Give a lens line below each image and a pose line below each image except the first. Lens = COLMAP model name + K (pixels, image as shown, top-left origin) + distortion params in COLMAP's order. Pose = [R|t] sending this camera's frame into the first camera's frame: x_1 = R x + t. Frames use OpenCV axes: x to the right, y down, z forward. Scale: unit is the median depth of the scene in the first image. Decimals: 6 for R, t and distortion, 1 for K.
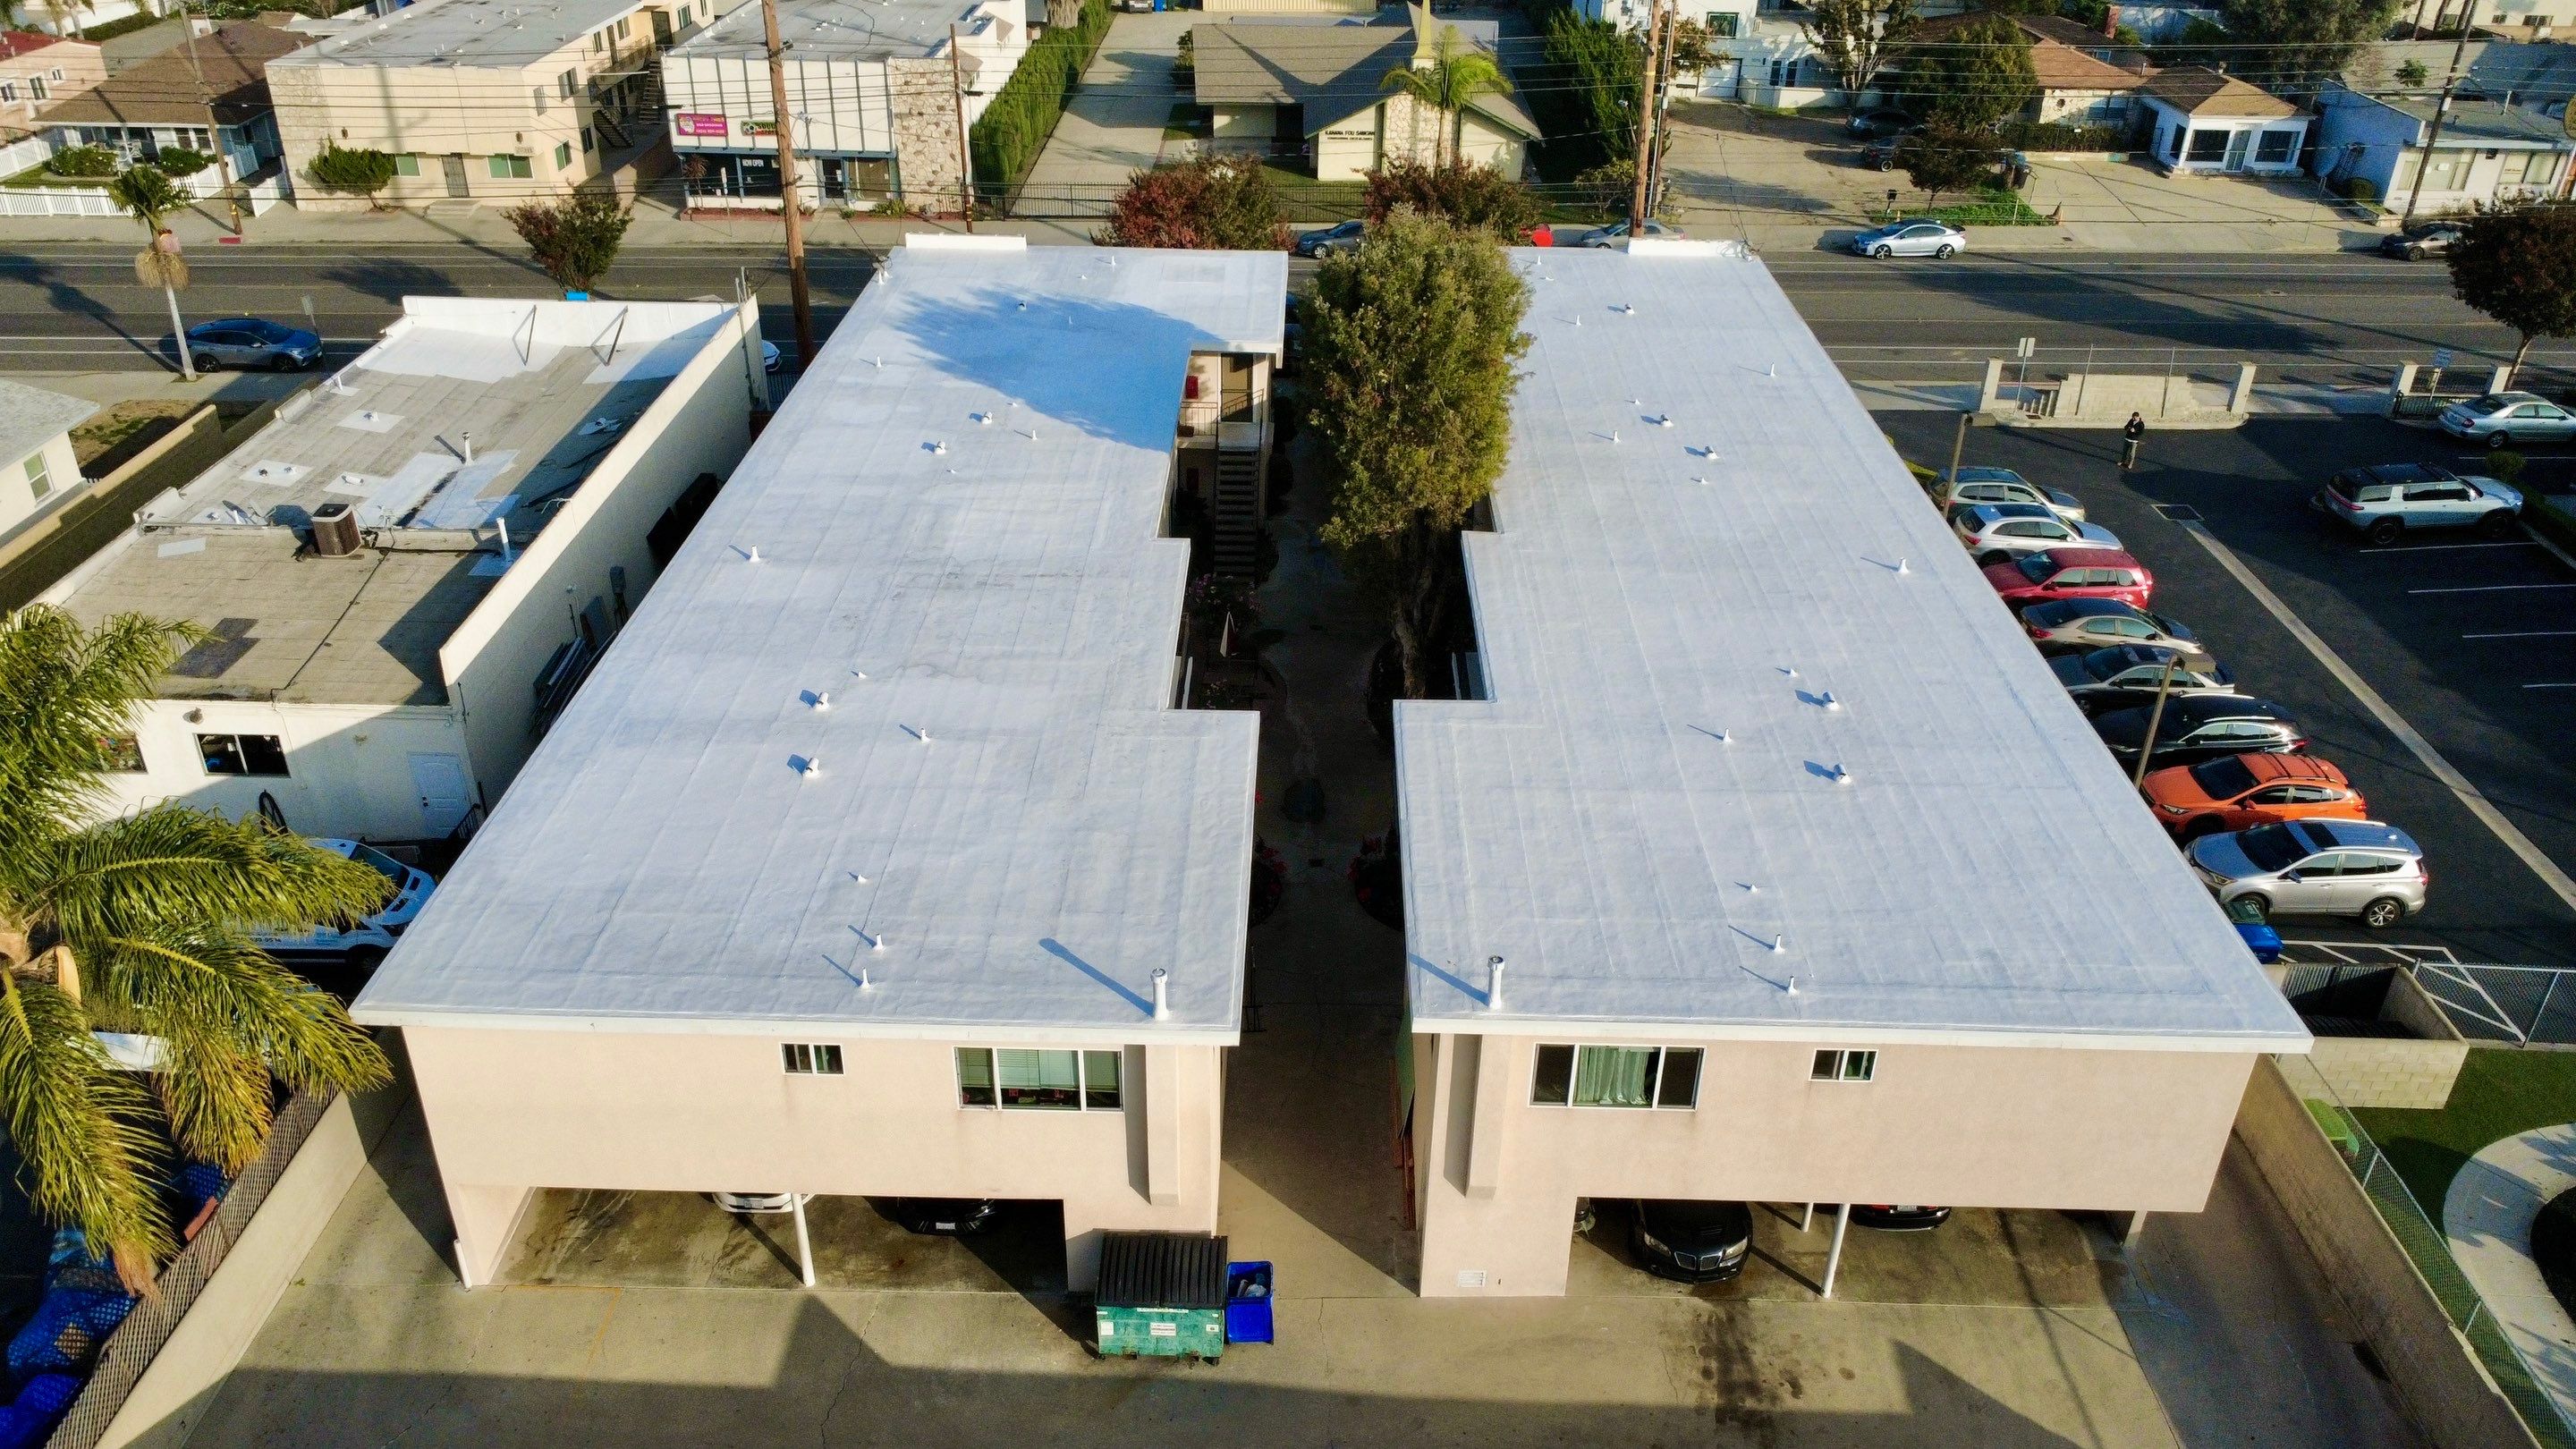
lens RADIAL K [[1866.7, 0, 1285.2], [0, 1866.7, 720.3], [0, 0, 1]] dist [0.000098, -0.006167]
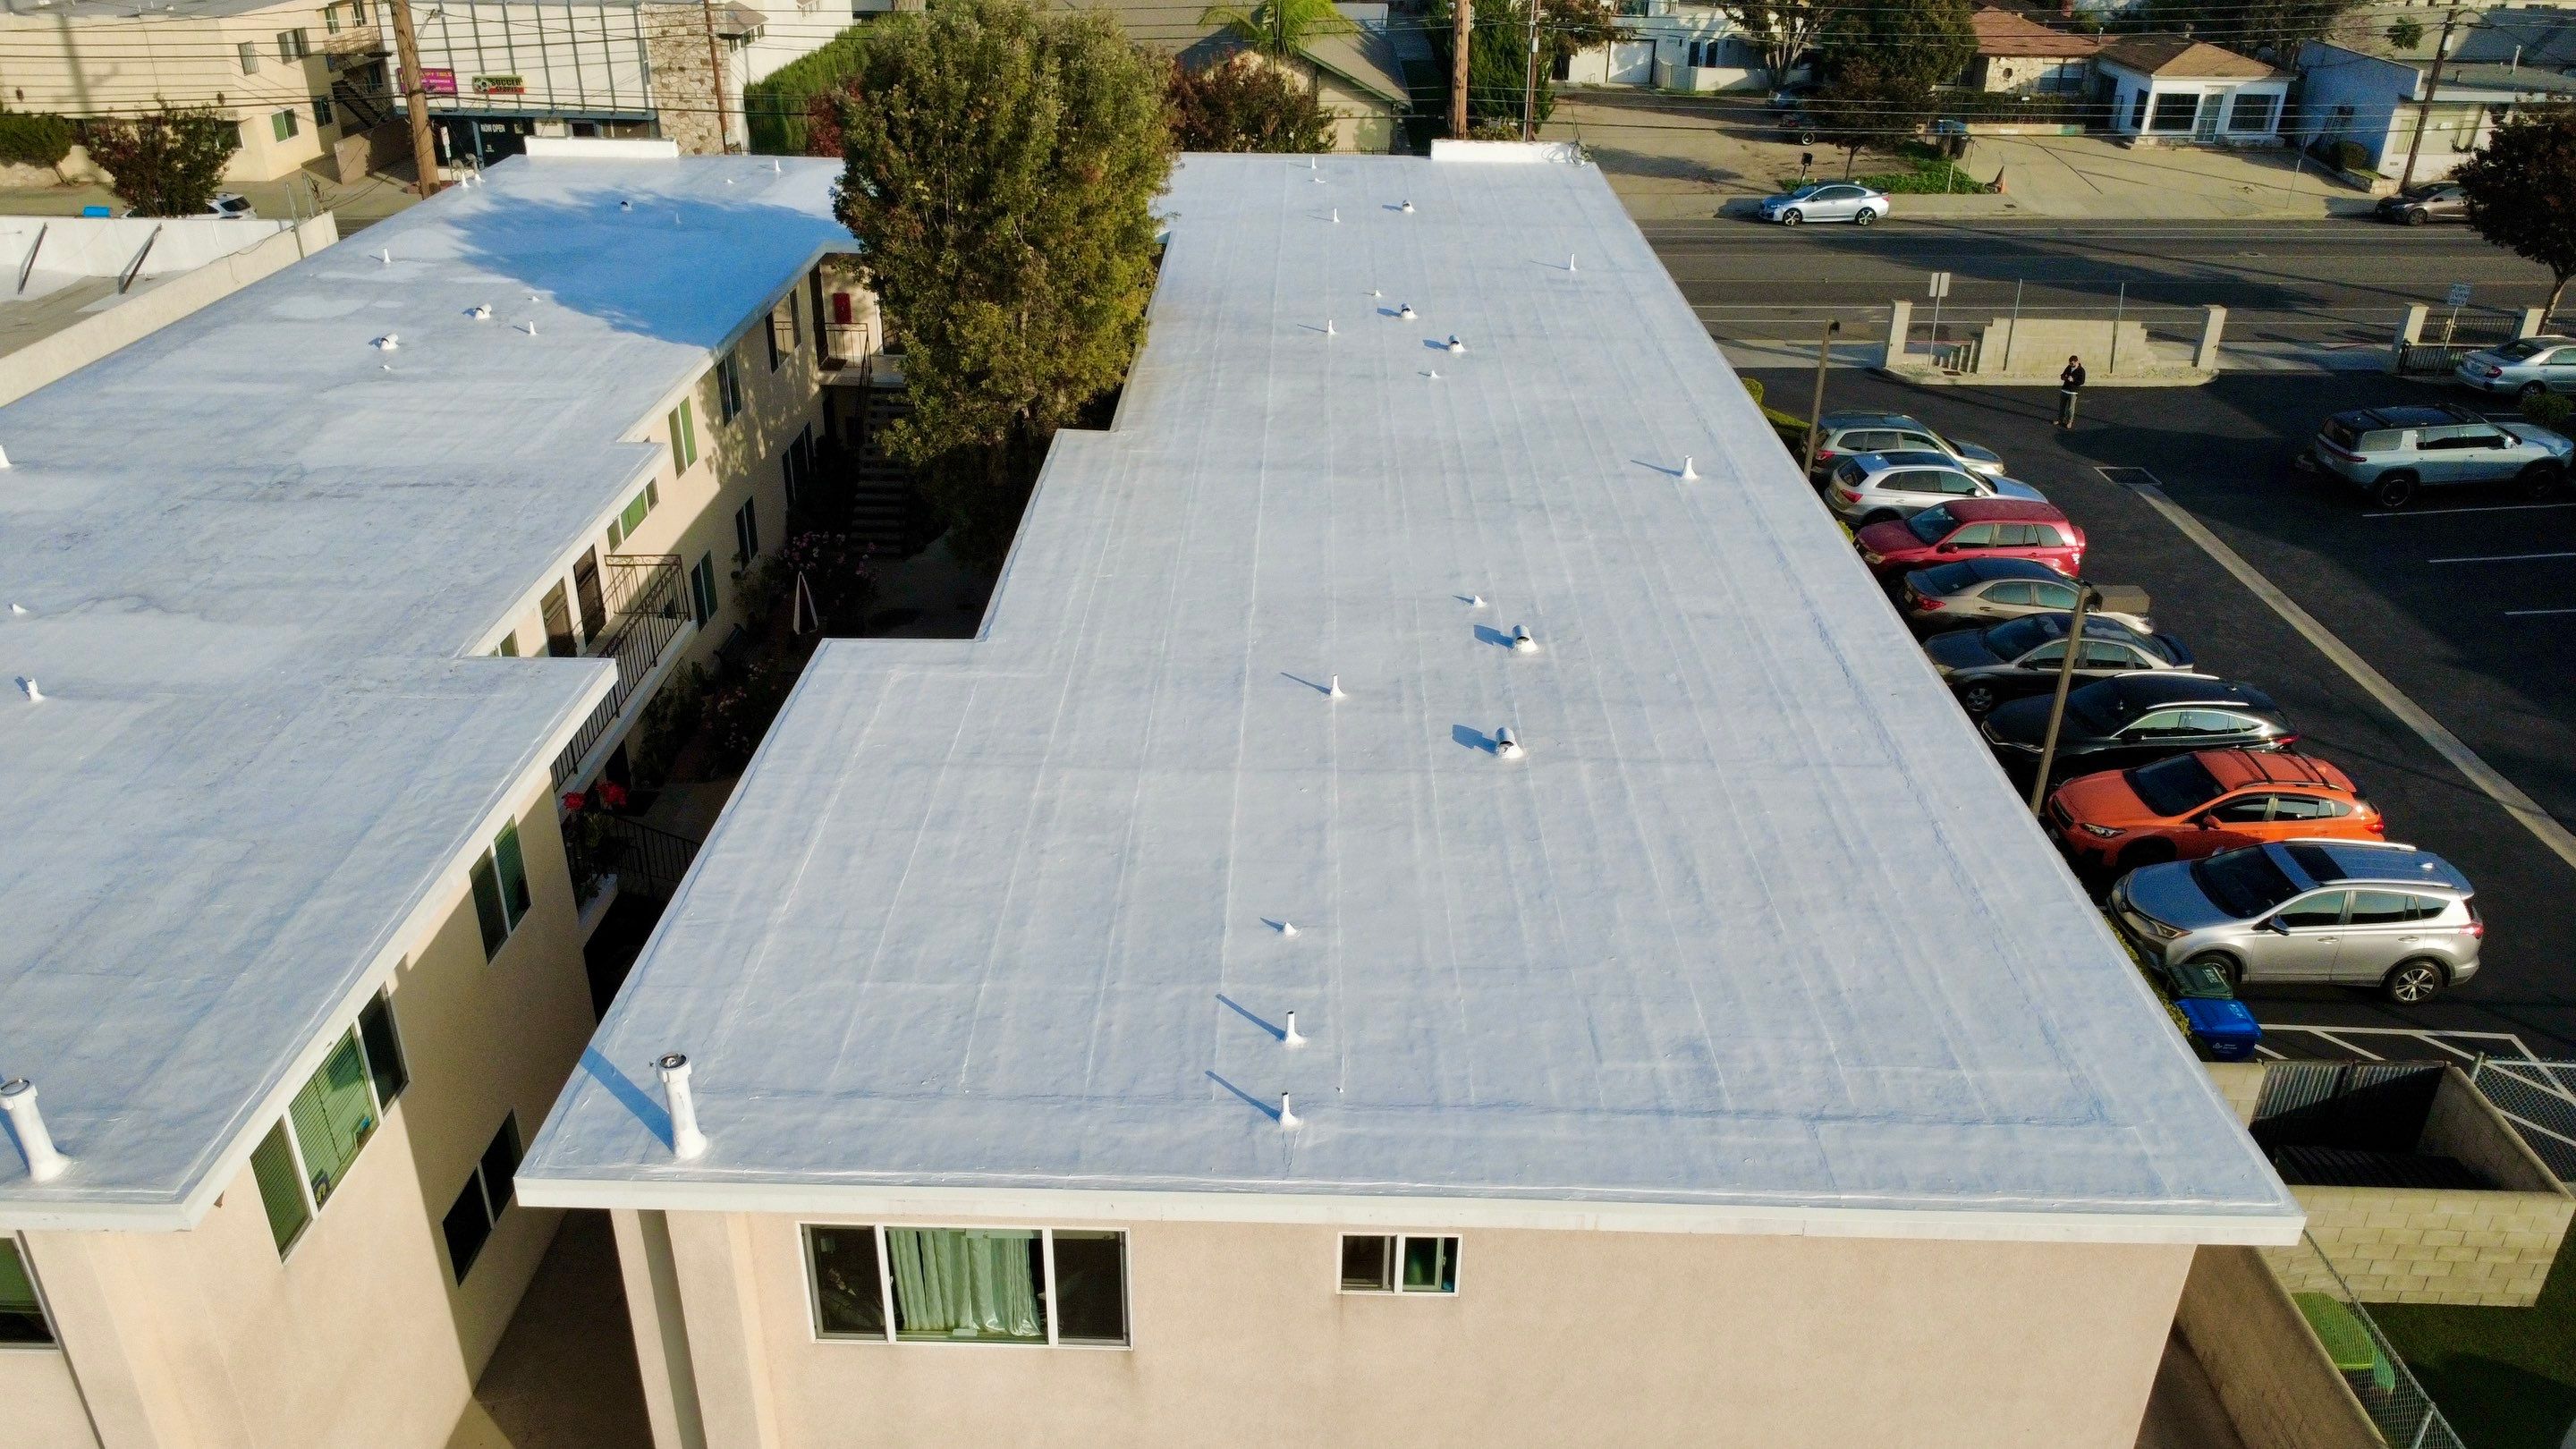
lens RADIAL K [[1866.7, 0, 1285.2], [0, 1866.7, 729.5], [0, 0, 1]] dist [0.000098, -0.006167]
pose [[0.999998, -0.001993, -0.000826, 0.185361], [0.001956, 0.999078, -0.042899, 0.040530], [0.000911, 0.042897, 0.999079, 0.328985]]
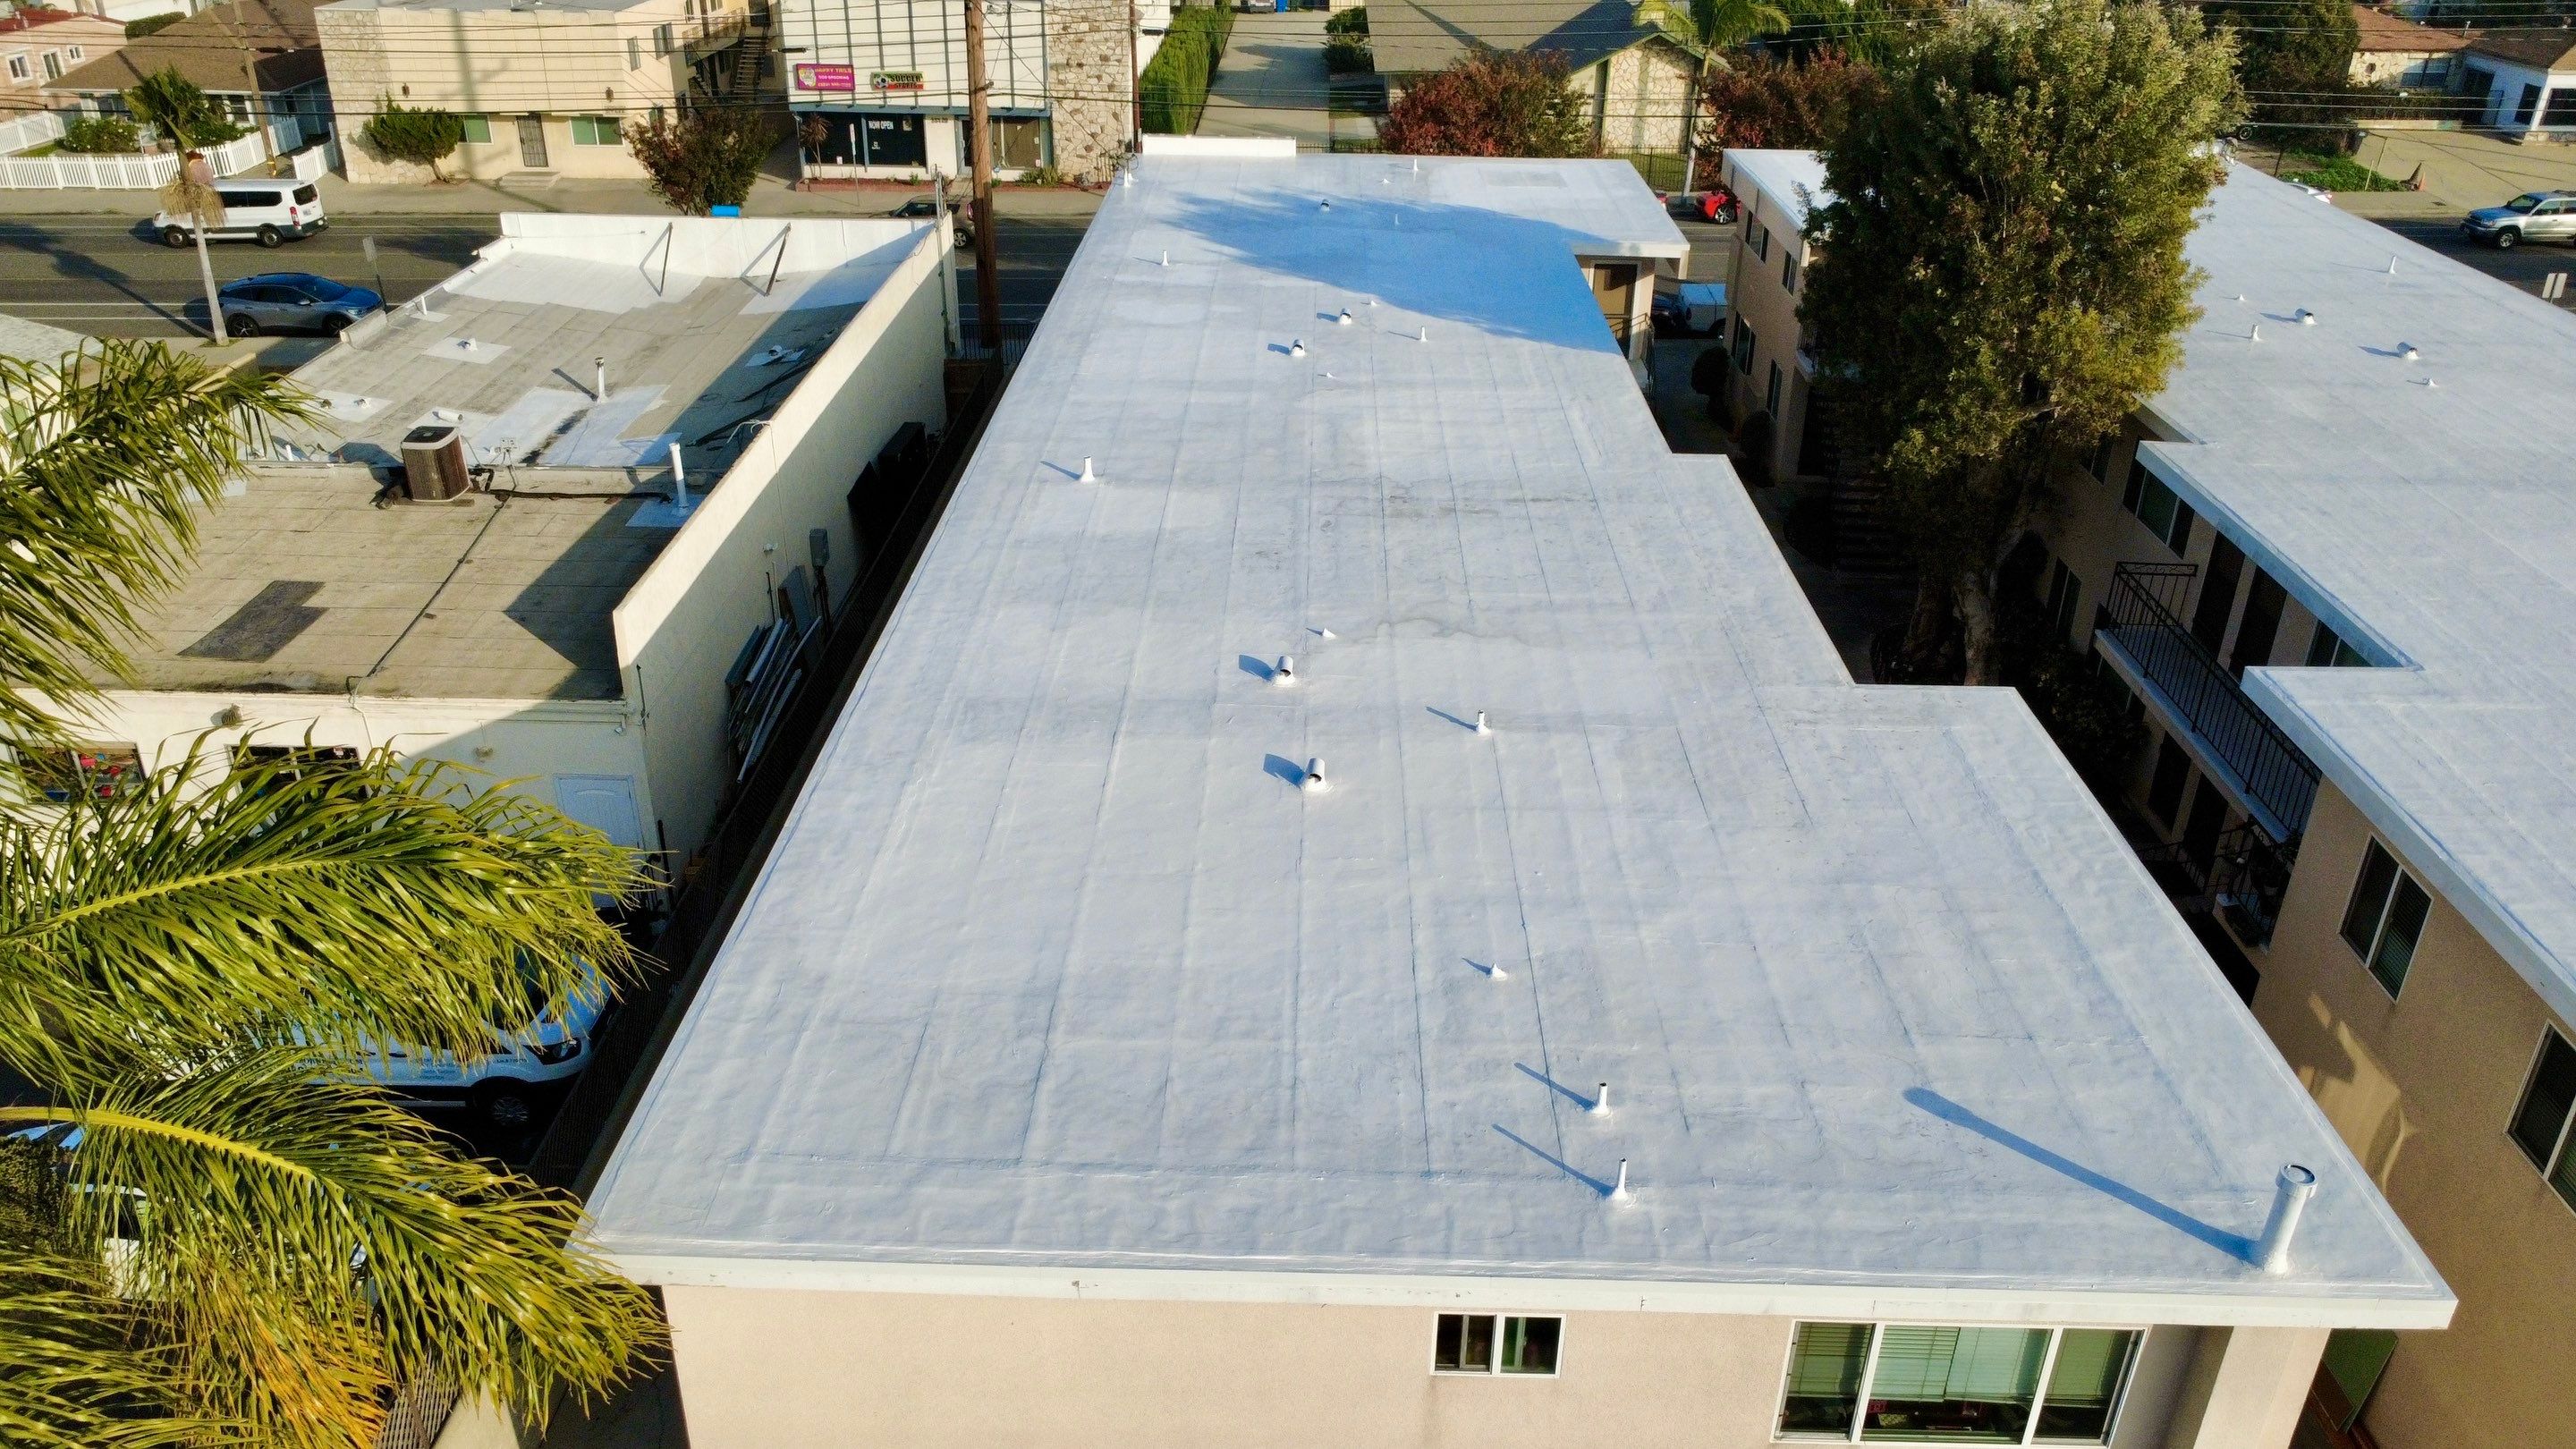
lens RADIAL K [[1866.7, 0, 1286.9], [0, 1866.7, 725.8], [0, 0, 1]] dist [0.000098, -0.006167]
pose [[0.999985, -0.001597, -0.005171, -0.213172], [0.001379, 0.999120, -0.041932, 0.028185], [0.005233, 0.041924, 0.999107, 0.353254]]
